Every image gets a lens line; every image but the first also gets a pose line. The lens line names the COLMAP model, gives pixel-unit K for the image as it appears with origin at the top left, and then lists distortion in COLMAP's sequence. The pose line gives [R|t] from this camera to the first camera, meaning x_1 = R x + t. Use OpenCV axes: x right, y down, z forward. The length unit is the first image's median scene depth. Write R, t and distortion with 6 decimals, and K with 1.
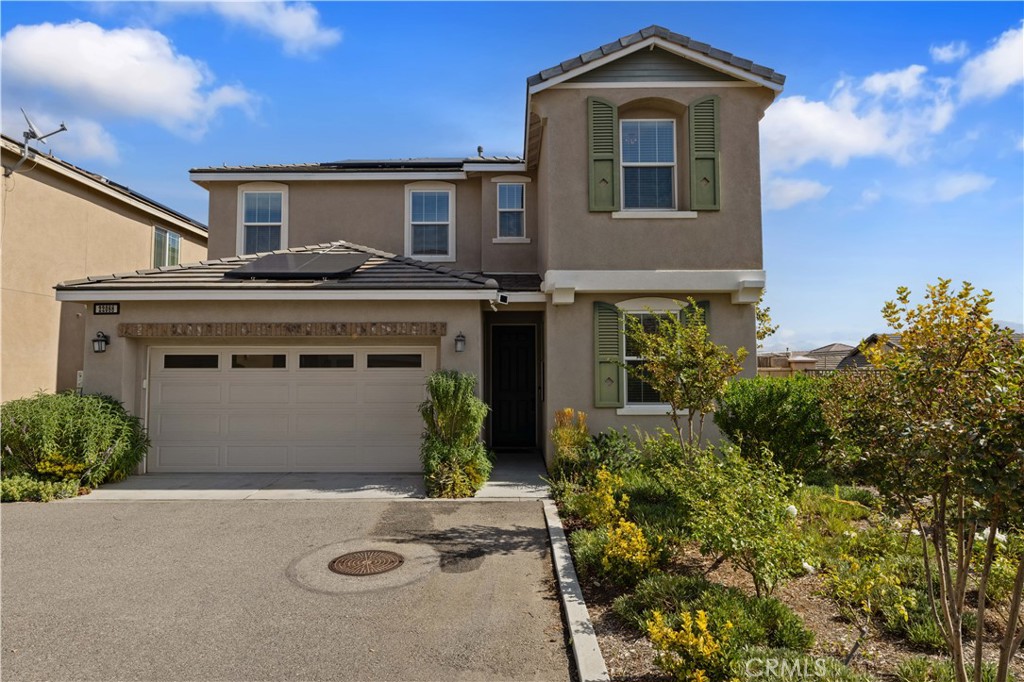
lens RADIAL K [[574.9, 0, 510.1], [0, 574.9, 339.2], [0, 0, 1]] dist [-0.001272, -0.001481]
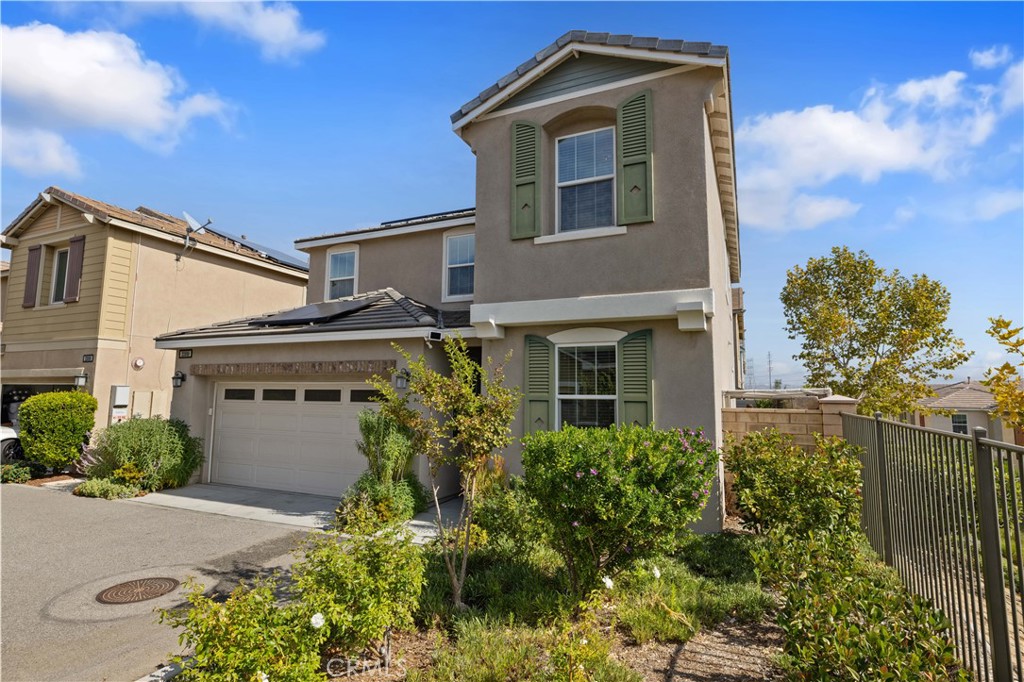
lens RADIAL K [[520.9, 0, 508.1], [0, 520.9, 338.4], [0, 0, 1]] dist [-0.001600, 0.000376]
pose [[0.909788, -0.033366, -0.413730, 0.468215], [0.008985, 0.998113, -0.060737, -0.008965], [0.414976, 0.051541, 0.908371, 0.223974]]
